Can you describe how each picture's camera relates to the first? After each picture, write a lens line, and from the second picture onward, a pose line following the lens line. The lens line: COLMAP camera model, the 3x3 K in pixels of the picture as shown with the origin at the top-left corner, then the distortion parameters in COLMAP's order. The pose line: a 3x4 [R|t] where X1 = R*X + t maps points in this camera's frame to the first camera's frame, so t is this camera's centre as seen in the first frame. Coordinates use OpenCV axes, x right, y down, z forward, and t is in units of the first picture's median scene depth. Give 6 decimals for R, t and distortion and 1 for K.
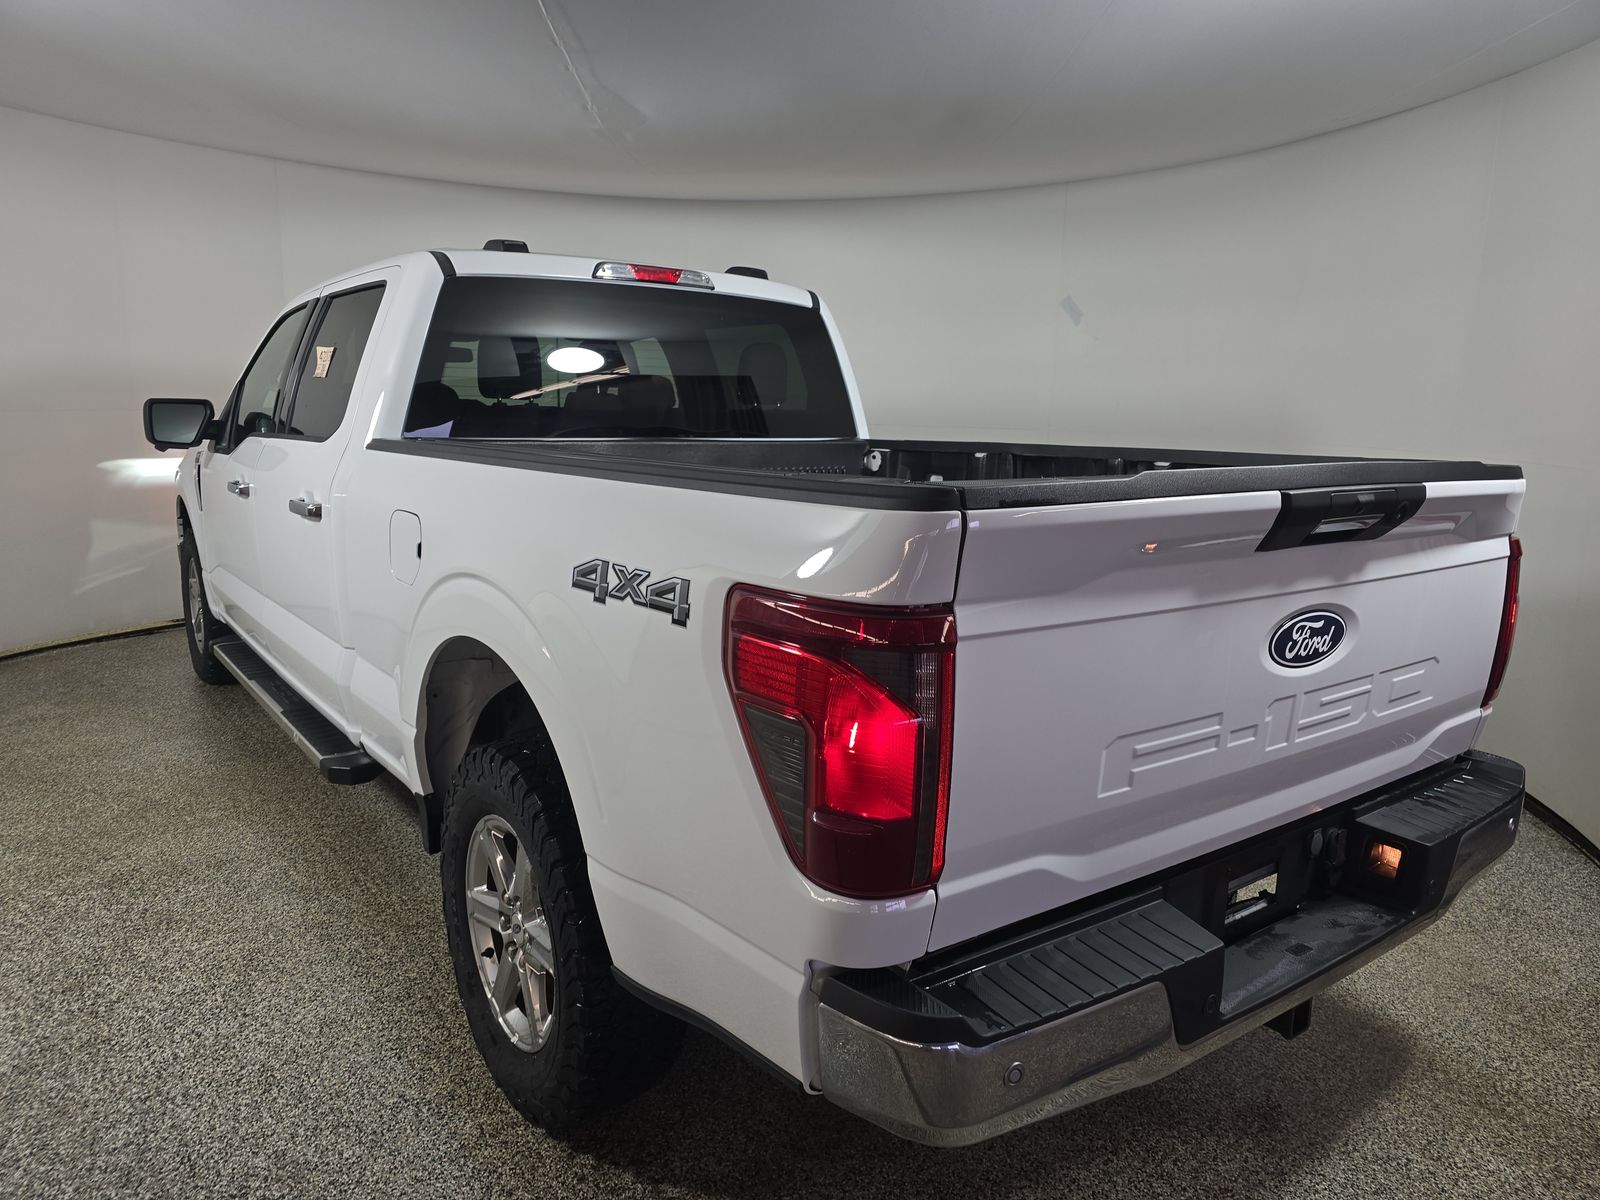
lens RADIAL K [[1078.1, 0, 792.8], [0, 1078.1, 600.0], [0, 0, 1]] dist [0.048392, -0.009195]
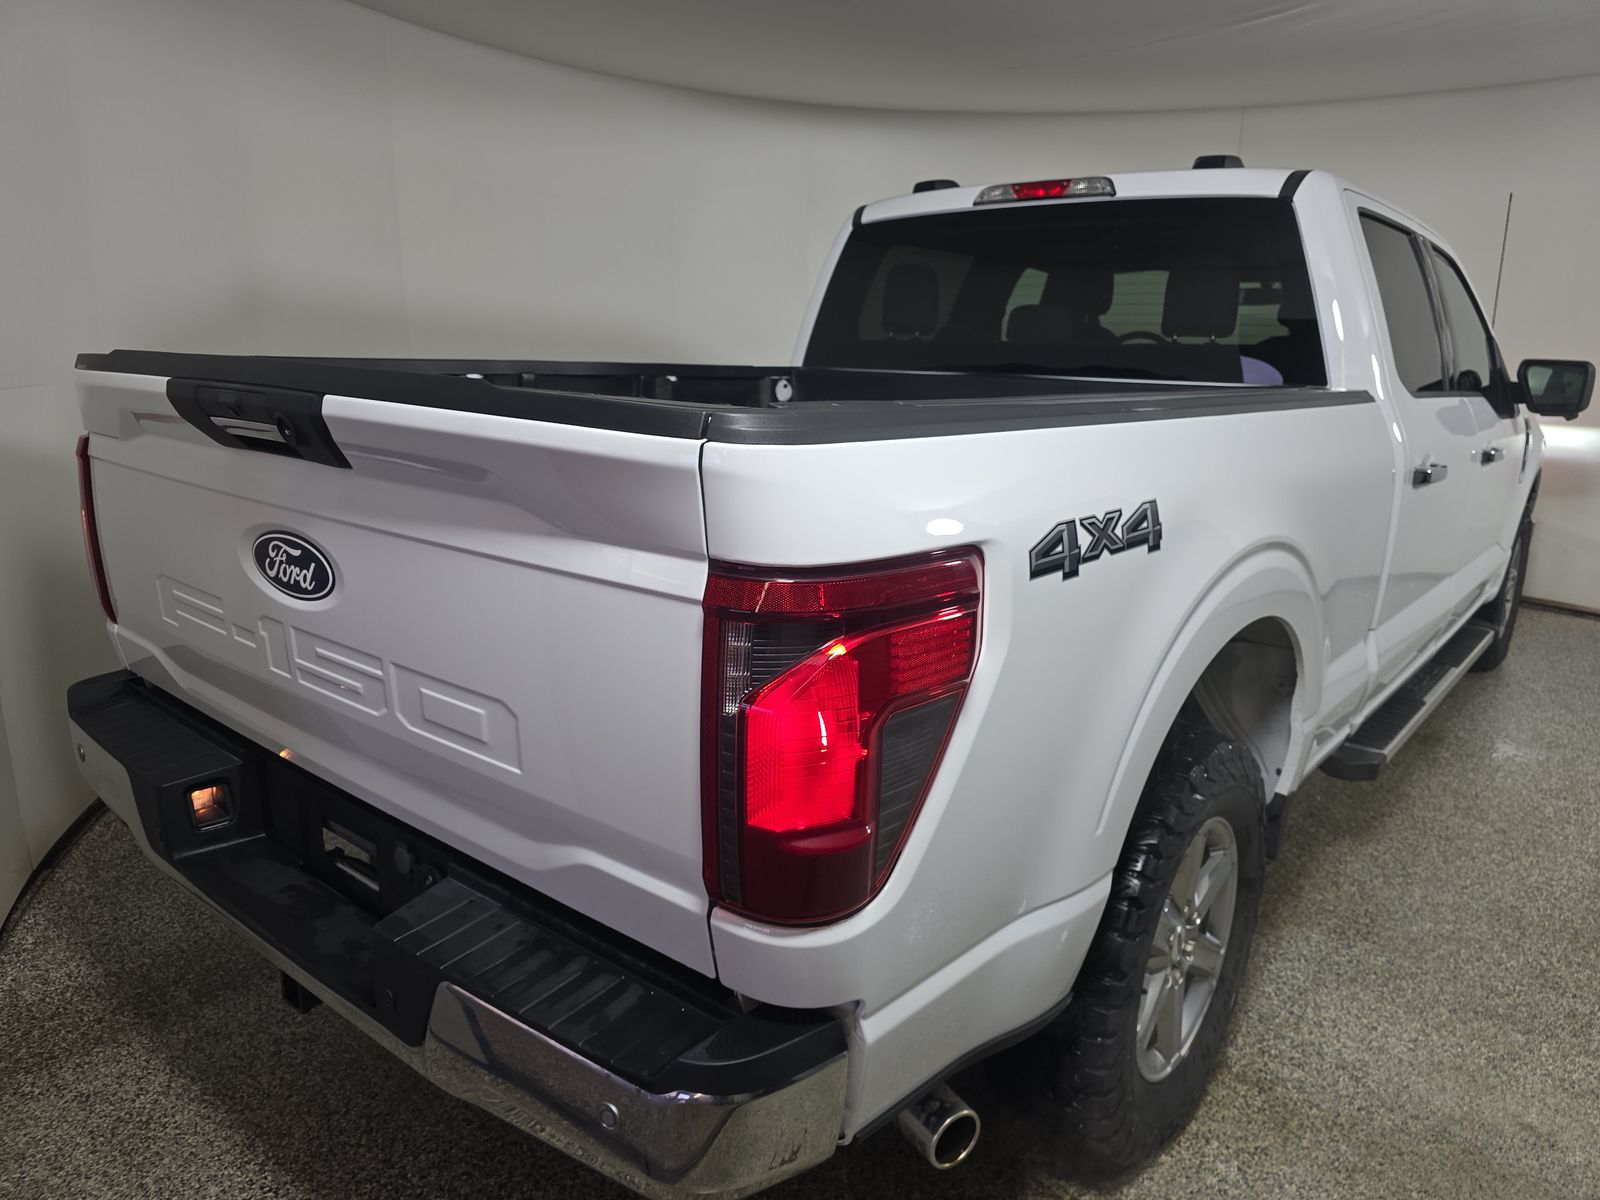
lens RADIAL K [[1078.1, 0, 794.6], [0, 1078.1, 591.6], [0, 0, 1]] dist [0.048392, -0.009195]
pose [[0.242146, 0.203347, -0.948691, 1.025566], [-0.190032, 0.968792, 0.159152, -0.116340], [0.951448, 0.141743, 0.273232, 0.841215]]
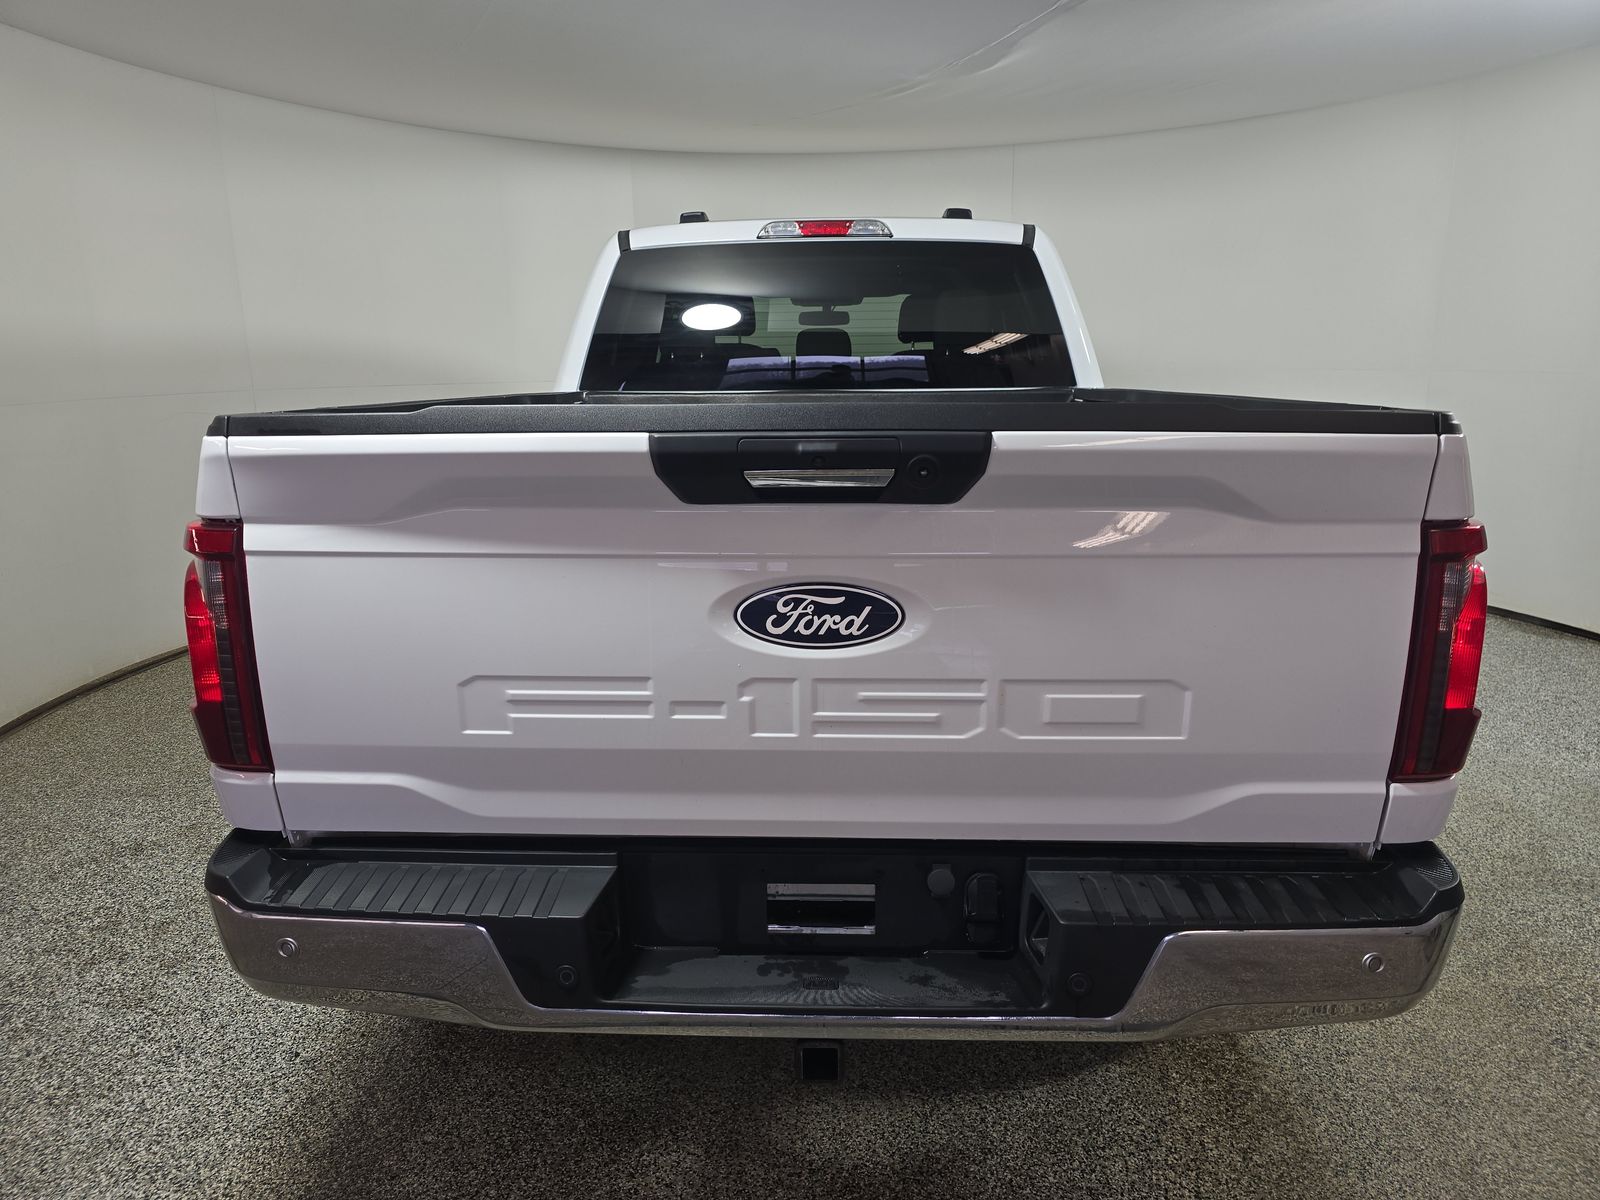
lens RADIAL K [[1078.1, 0, 785.1], [0, 1078.1, 599.5], [0, 0, 1]] dist [0.048392, -0.009195]
pose [[0.779686, 0.107719, -0.616836, 0.706921], [-0.086853, 0.994174, 0.063832, -0.020250], [0.620119, 0.003805, 0.784499, 0.244327]]
